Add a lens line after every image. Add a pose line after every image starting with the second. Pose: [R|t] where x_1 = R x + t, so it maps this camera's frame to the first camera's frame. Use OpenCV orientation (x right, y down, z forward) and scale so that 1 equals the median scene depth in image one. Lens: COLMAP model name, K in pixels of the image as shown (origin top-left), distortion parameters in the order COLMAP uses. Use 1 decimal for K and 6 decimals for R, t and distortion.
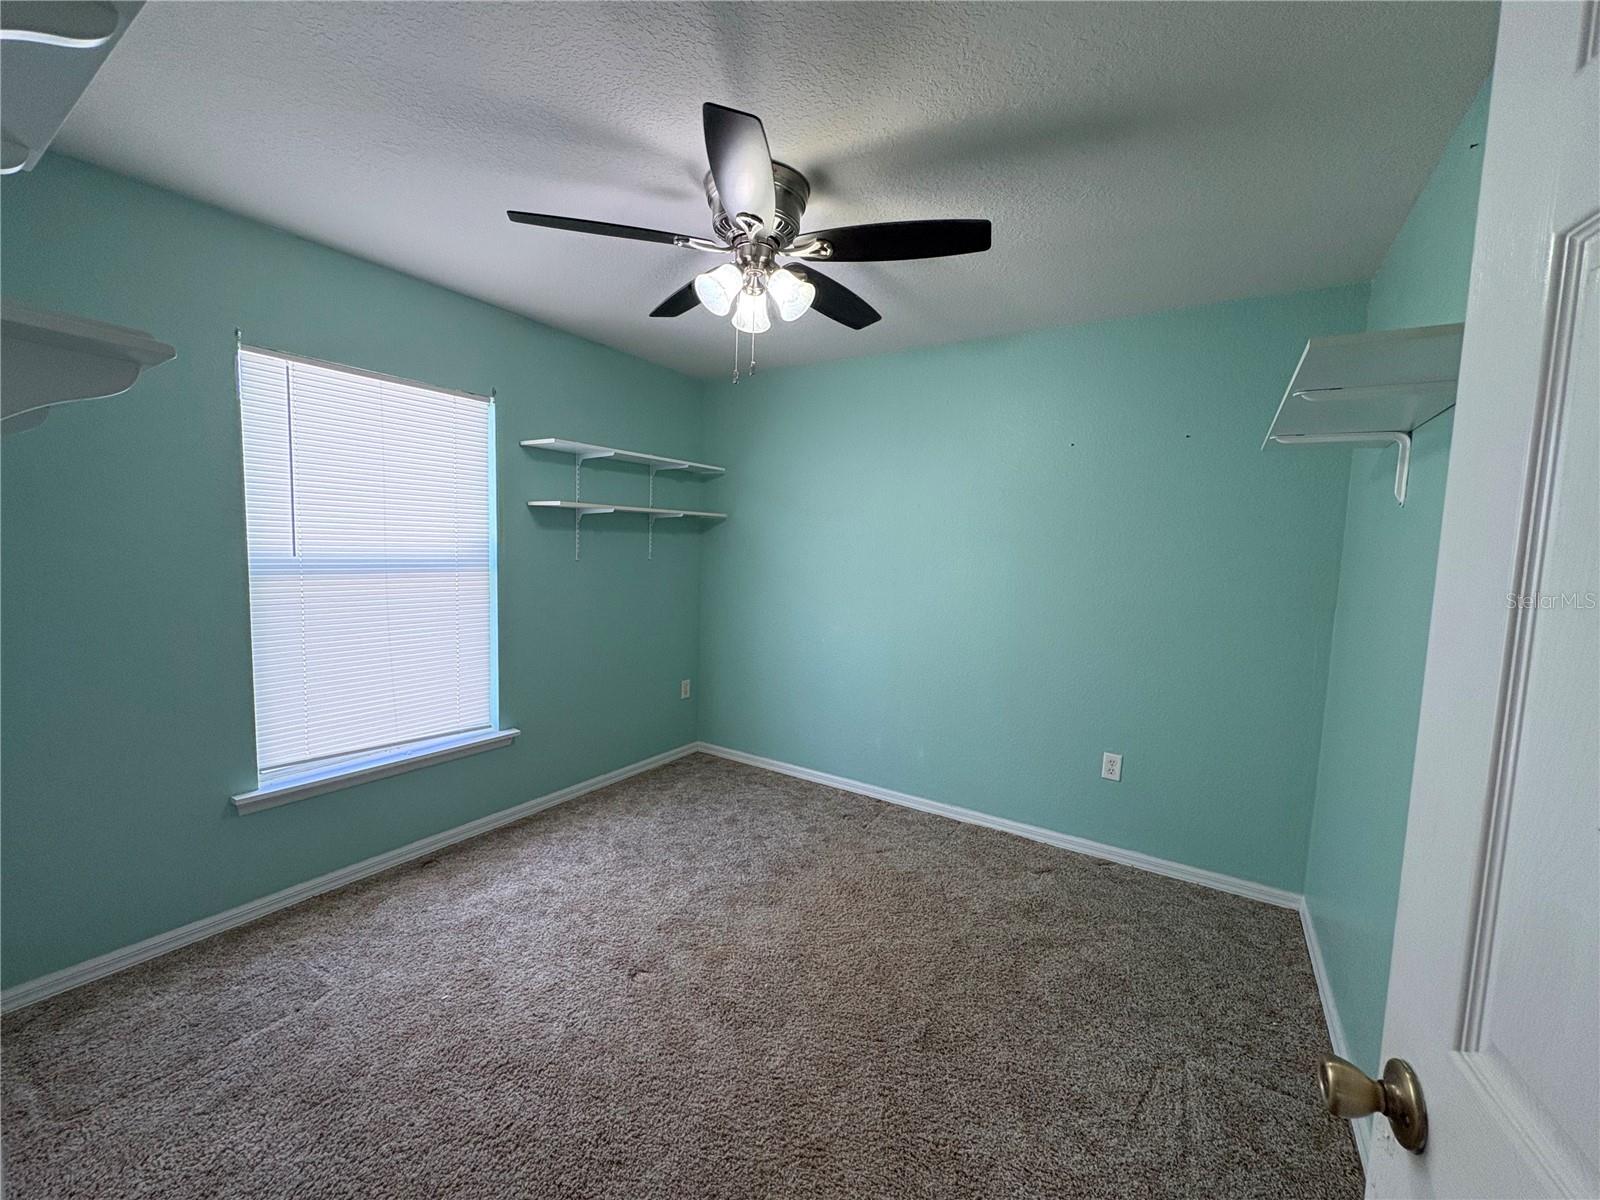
lens RADIAL K [[638.3, 0, 800.0], [0, 638.3, 600.0], [0, 0, 1]] dist [-0.000390, 0.000109]
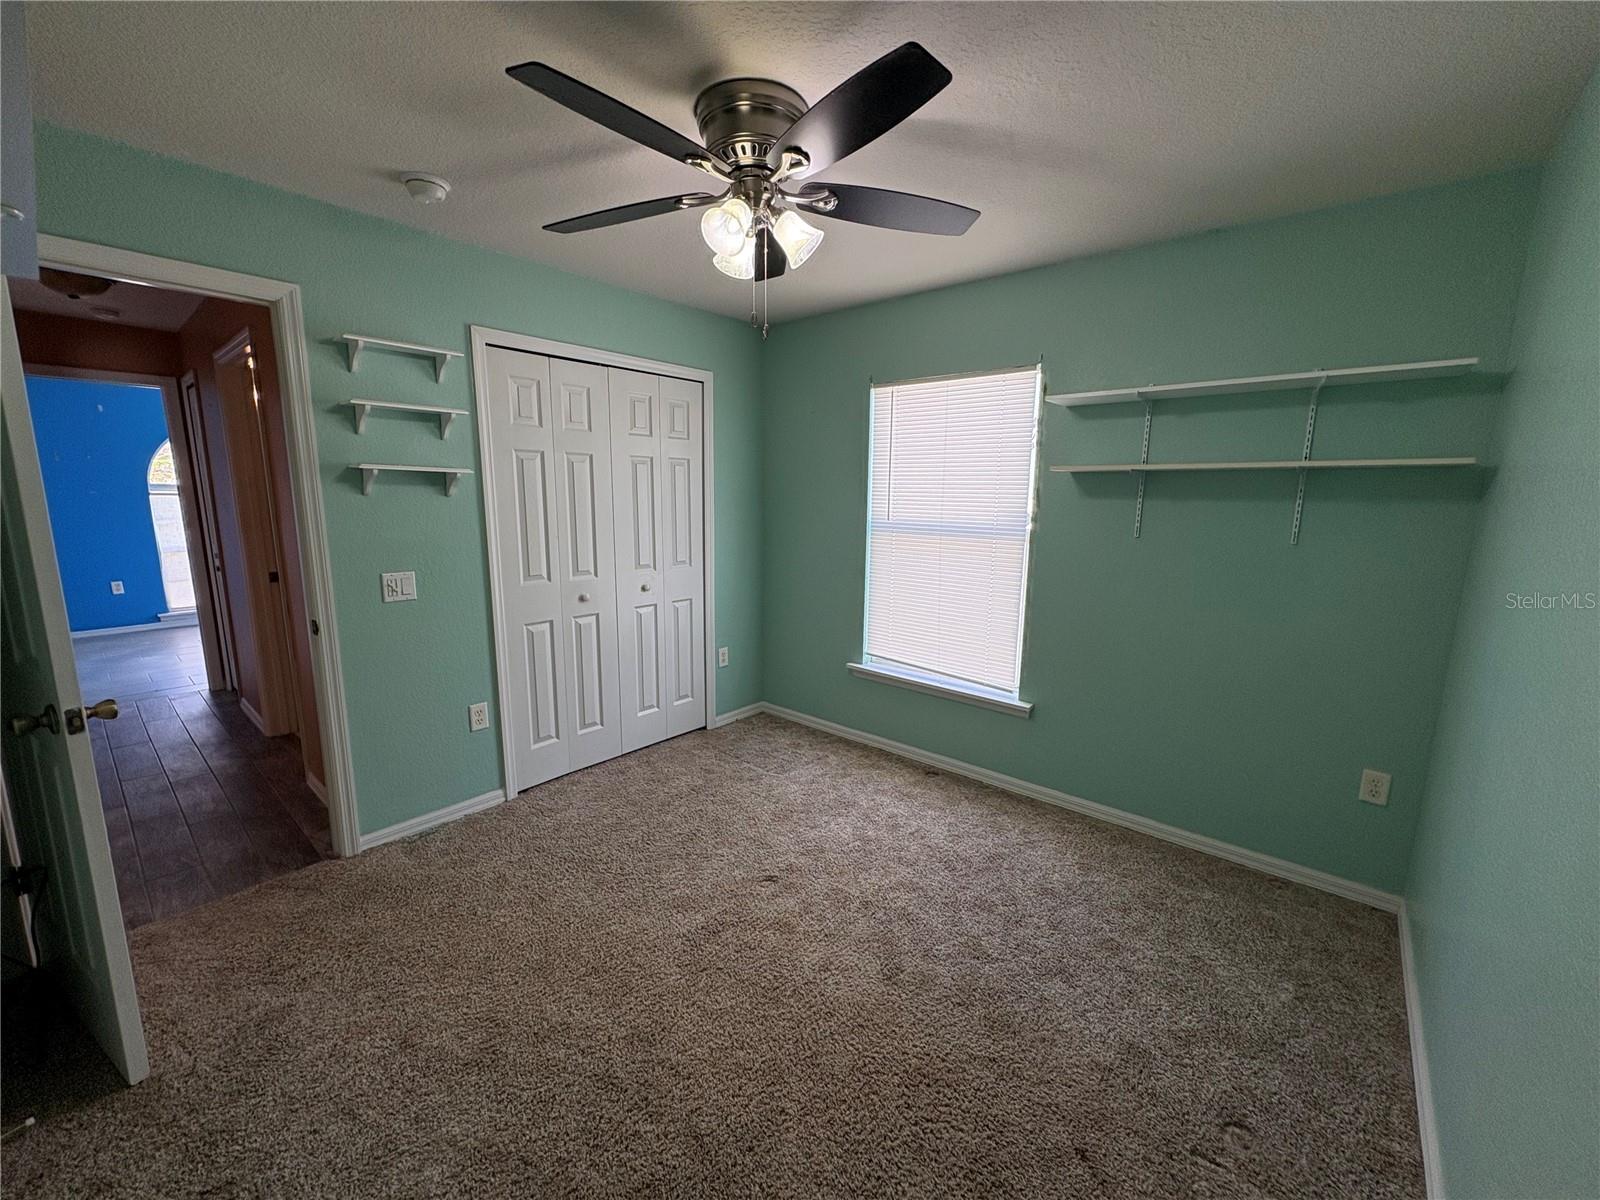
lens RADIAL K [[638.3, 0, 800.0], [0, 638.3, 600.0], [0, 0, 1]] dist [-0.000390, 0.000109]
pose [[-0.140742, 0.136341, -0.980613, 0.617263], [-0.100781, 0.983354, 0.151187, -0.077603], [0.984903, 0.120105, -0.124659, 0.860570]]
